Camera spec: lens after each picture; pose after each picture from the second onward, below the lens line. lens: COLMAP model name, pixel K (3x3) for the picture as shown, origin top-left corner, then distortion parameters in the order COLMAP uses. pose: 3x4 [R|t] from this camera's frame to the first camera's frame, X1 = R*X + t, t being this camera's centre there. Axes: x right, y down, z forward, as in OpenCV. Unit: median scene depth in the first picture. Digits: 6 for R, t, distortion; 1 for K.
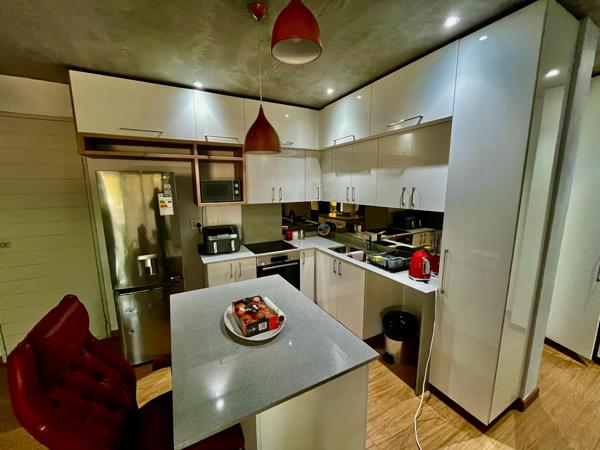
lens RADIAL K [[242.6, 0, 298.2], [0, 242.6, 224.2], [0, 0, 1]] dist [0.003098, 0.000534]
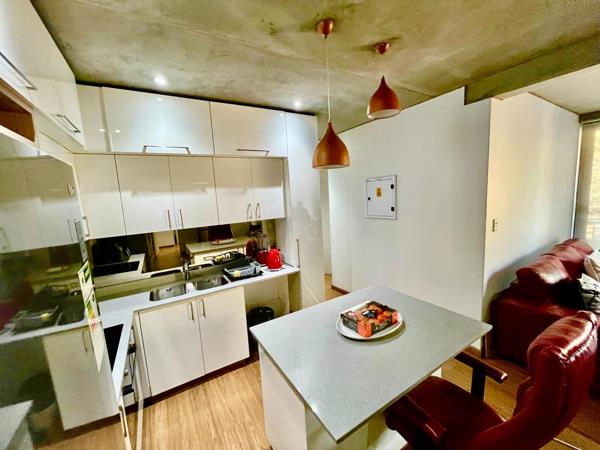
lens RADIAL K [[242.6, 0, 298.2], [0, 242.6, 224.2], [0, 0, 1]] dist [0.003098, 0.000534]
pose [[-0.045878, -0.107992, 0.993093, -0.751367], [0.215266, 0.969714, 0.115394, -0.136748], [-0.975477, 0.219073, -0.021242, 0.790526]]
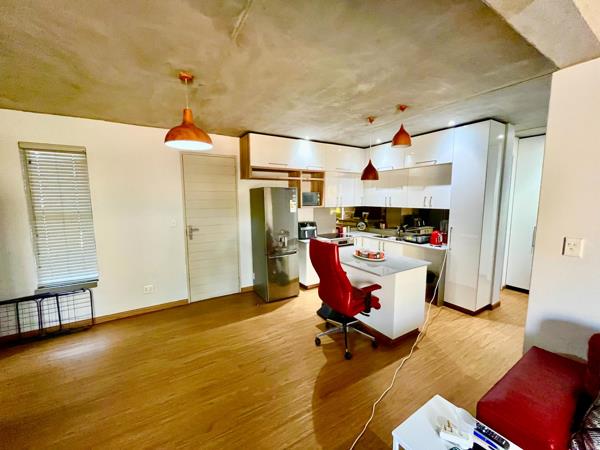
lens RADIAL K [[242.6, 0, 298.2], [0, 242.6, 224.2], [0, 0, 1]] dist [0.003098, 0.000534]
pose [[0.998555, -0.004439, 0.053551, -0.593055], [0.007134, 0.998711, -0.050250, 0.134056], [-0.053259, 0.050559, 0.997300, -0.725724]]
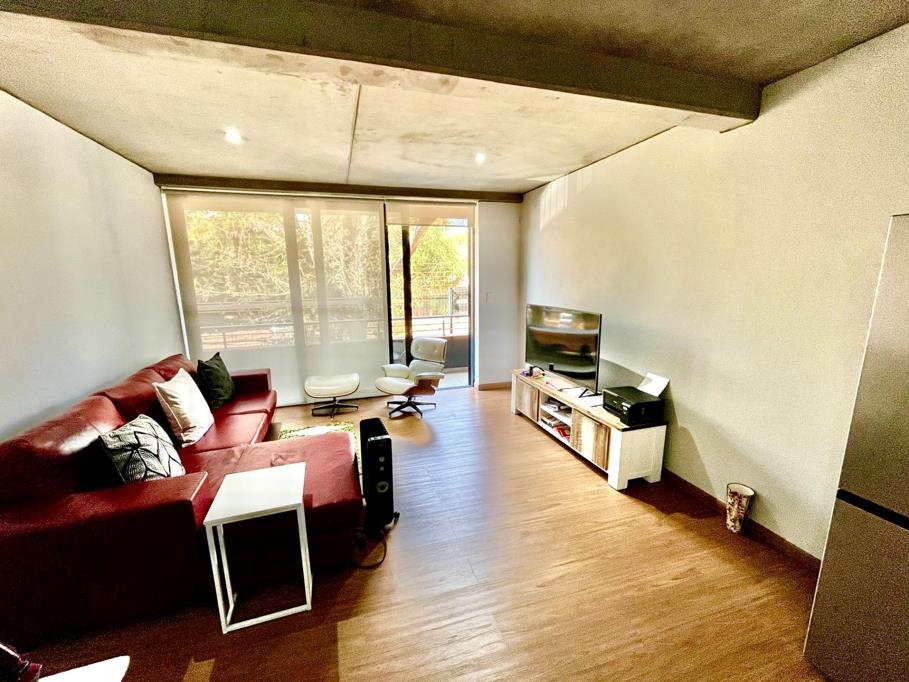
lens RADIAL K [[367.6, 0, 451.8], [0, 367.6, 339.8], [0, 0, 1]] dist [0.003098, 0.000534]
pose [[-0.981038, -0.015772, 0.193175, -0.810184], [0.049480, 0.943277, 0.328299, -0.020153], [-0.187396, 0.331631, -0.924610, 0.303512]]
